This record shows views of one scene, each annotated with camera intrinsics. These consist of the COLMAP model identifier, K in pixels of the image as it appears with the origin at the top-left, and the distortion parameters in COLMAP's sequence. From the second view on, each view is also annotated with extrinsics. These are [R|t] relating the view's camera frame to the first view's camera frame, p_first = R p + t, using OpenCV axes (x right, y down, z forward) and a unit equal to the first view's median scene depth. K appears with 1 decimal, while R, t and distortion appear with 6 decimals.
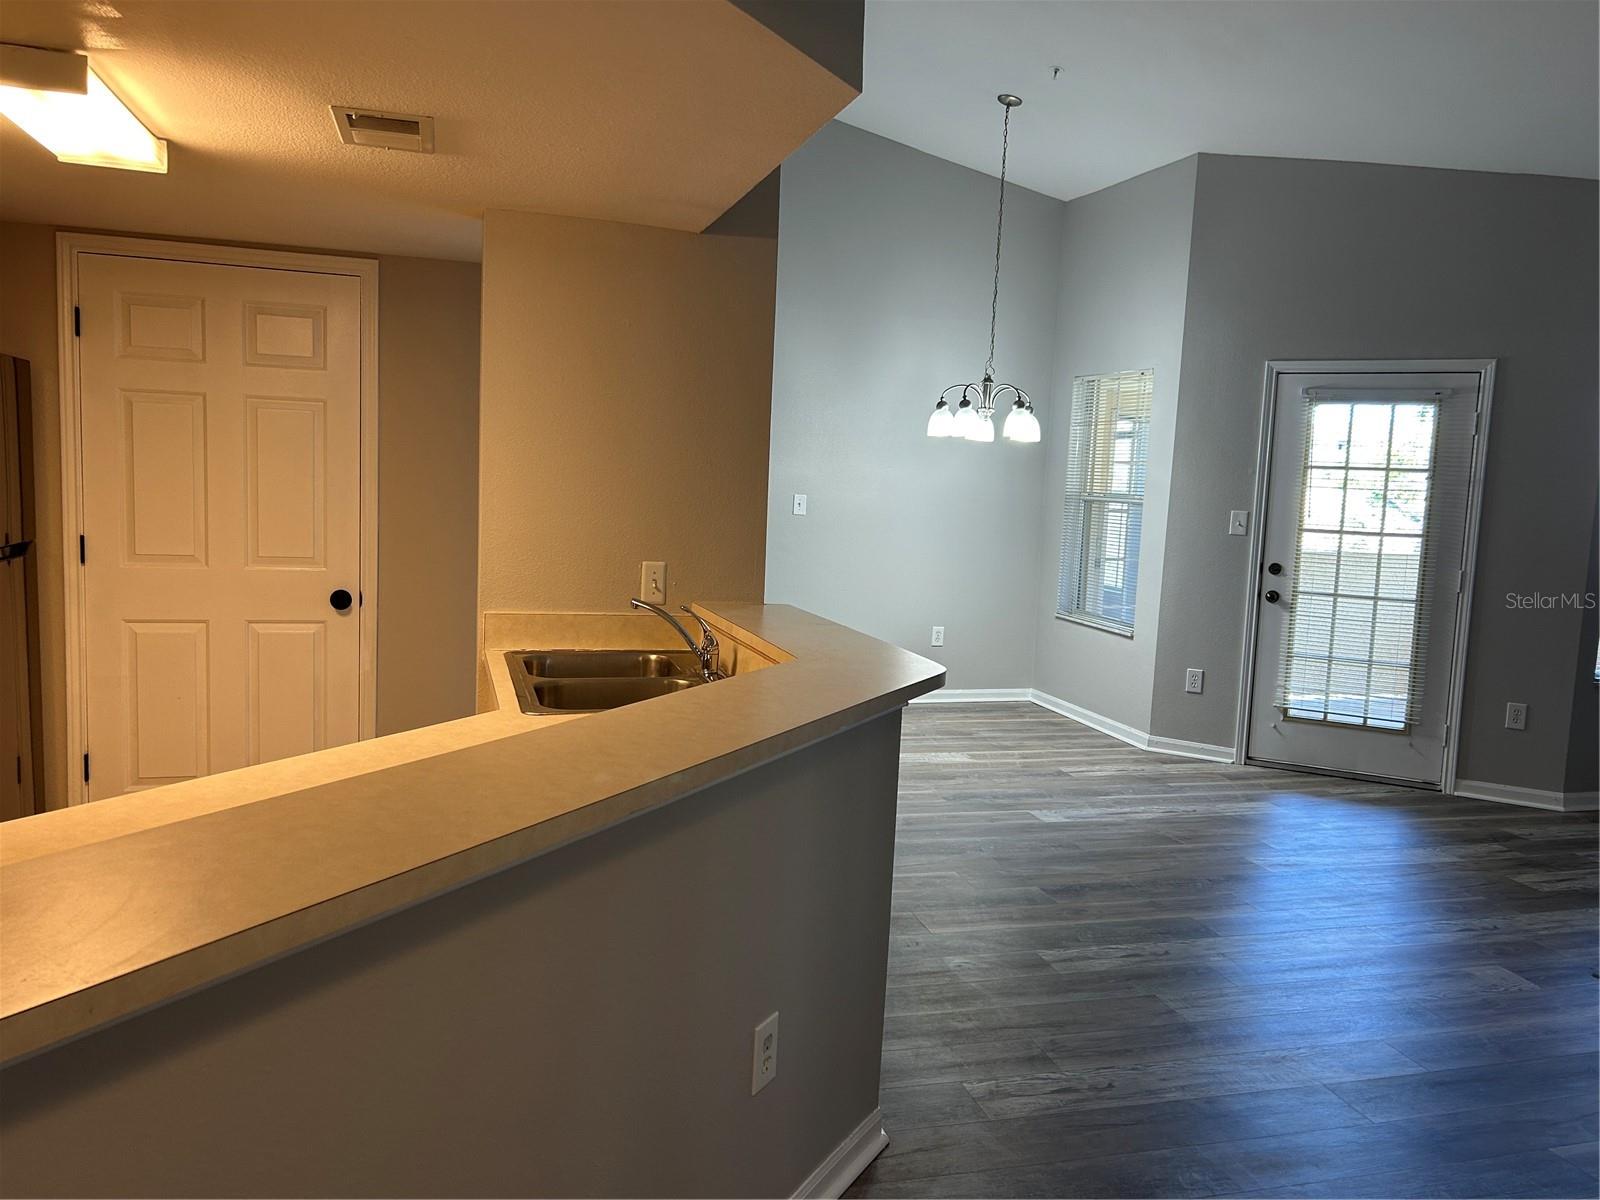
lens RADIAL K [[1196.3, 0, 793.7], [0, 1196.3, 596.4], [0, 0, 1]] dist [0.047980, -0.067129]
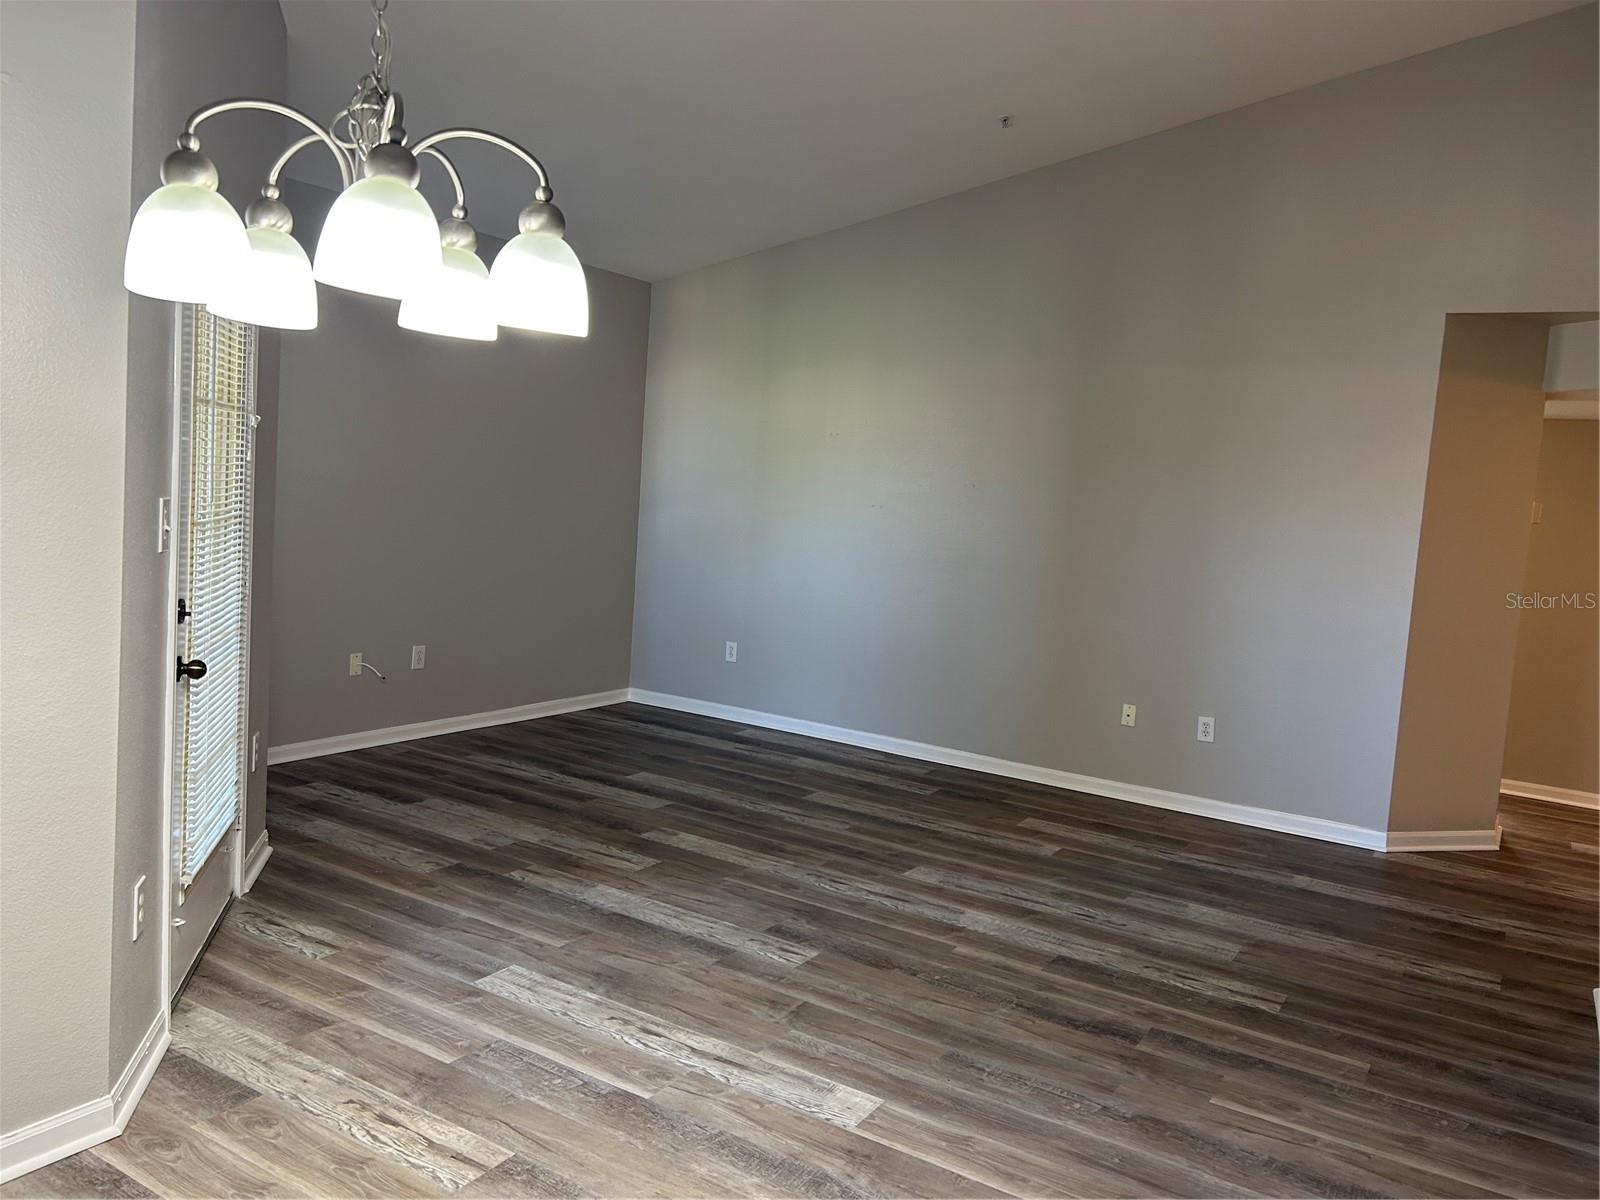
lens RADIAL K [[1196.3, 0, 788.8], [0, 1196.3, 594.1], [0, 0, 1]] dist [0.047980, -0.067129]
pose [[-0.669857, -0.156600, 0.725787, -0.116863], [-0.018857, 0.980778, 0.194215, -0.134944], [-0.742250, 0.116410, -0.659934, 1.199118]]
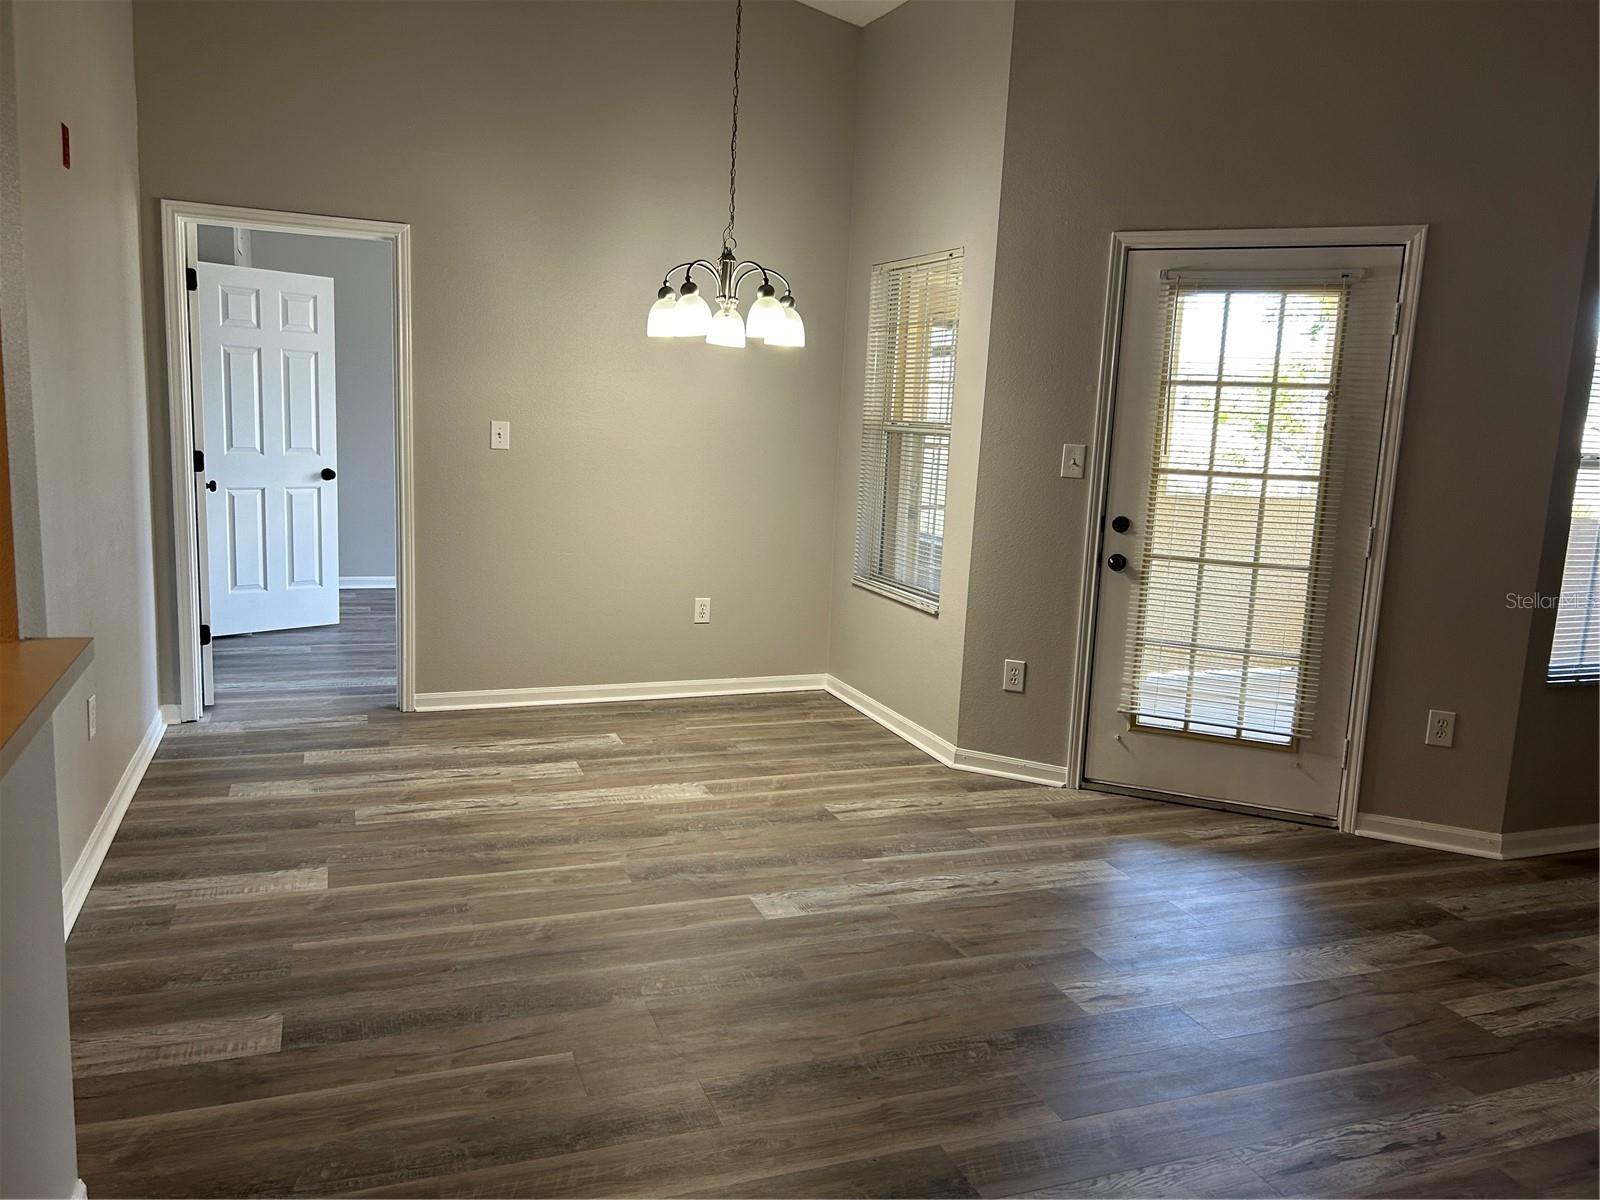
lens RADIAL K [[1196.3, 0, 781.6], [0, 1196.3, 599.5], [0, 0, 1]] dist [0.047980, -0.067129]
pose [[0.996998, -0.011016, 0.076636, 0.147203], [0.006692, 0.998383, 0.056456, -0.020868], [-0.077134, -0.055773, 0.995460, 0.308131]]
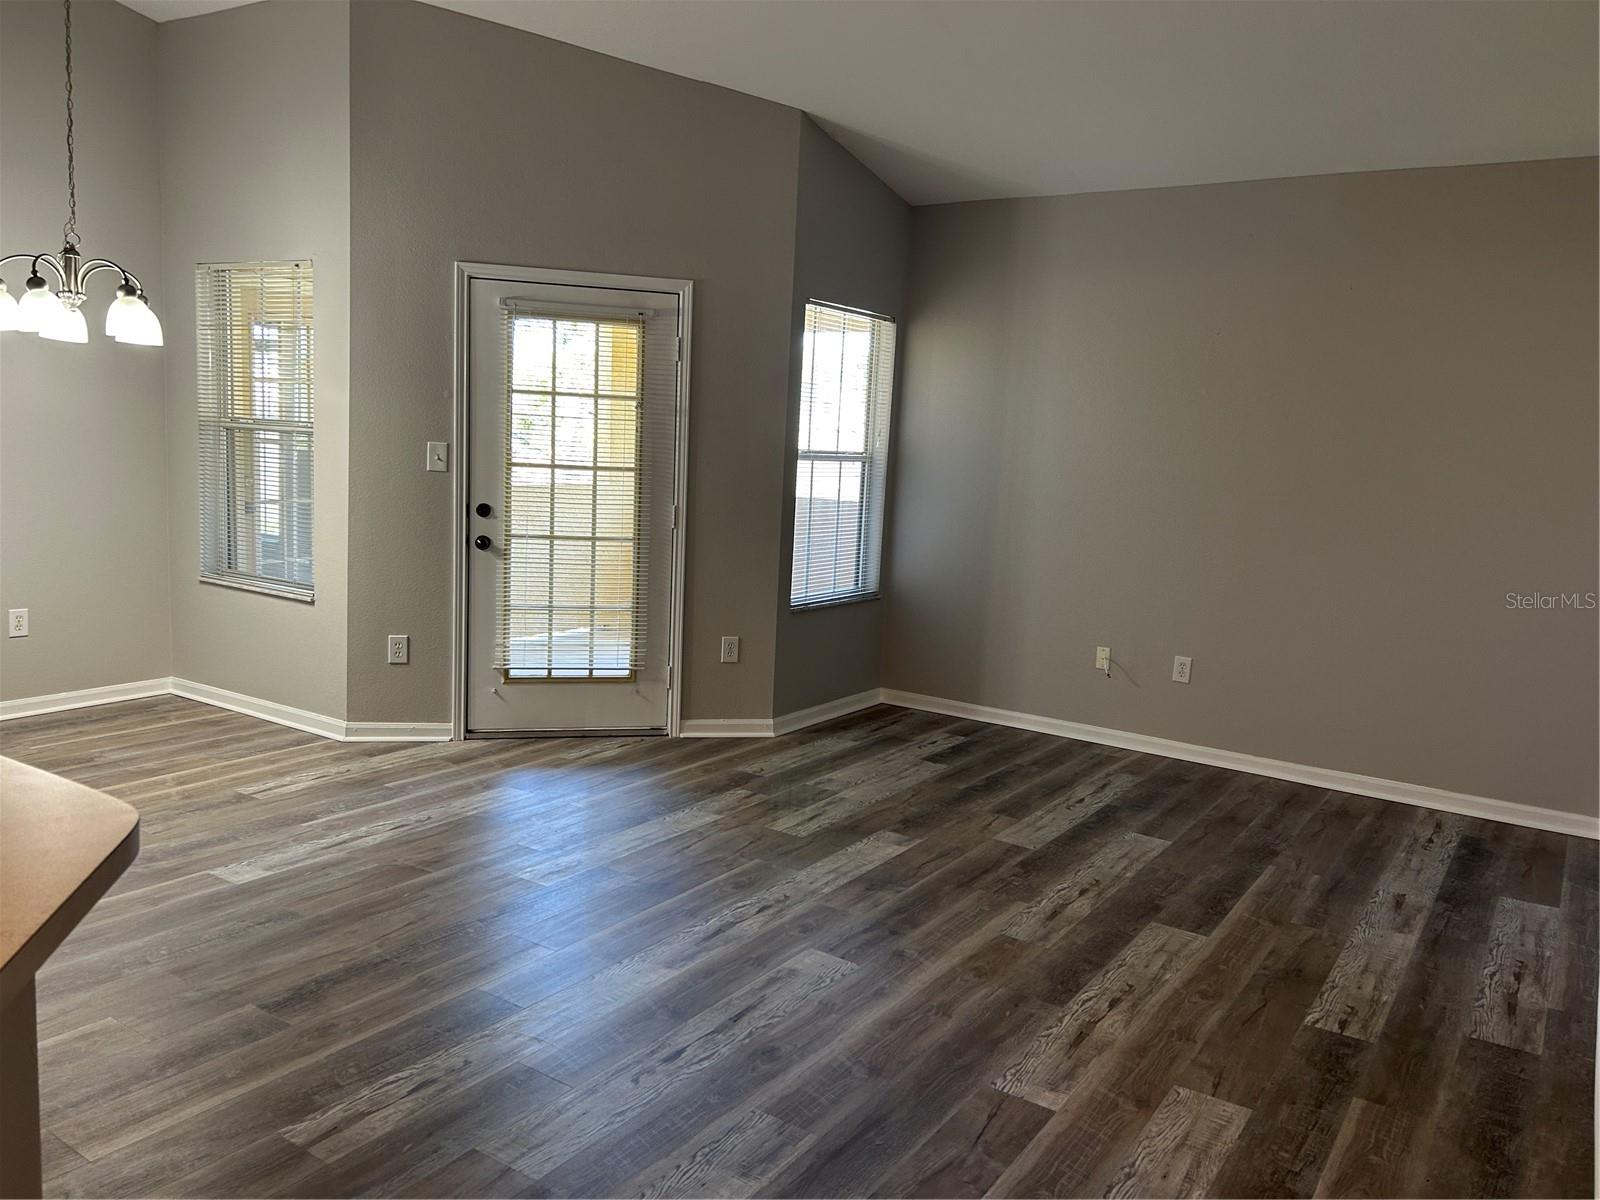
lens RADIAL K [[1196.3, 0, 822.0], [0, 1196.3, 601.2], [0, 0, 1]] dist [0.047980, -0.067129]
pose [[0.748382, -0.093520, 0.656641, 0.013140], [0.050617, 0.995175, 0.084046, -0.018949], [-0.661333, -0.029662, 0.749506, 0.208512]]
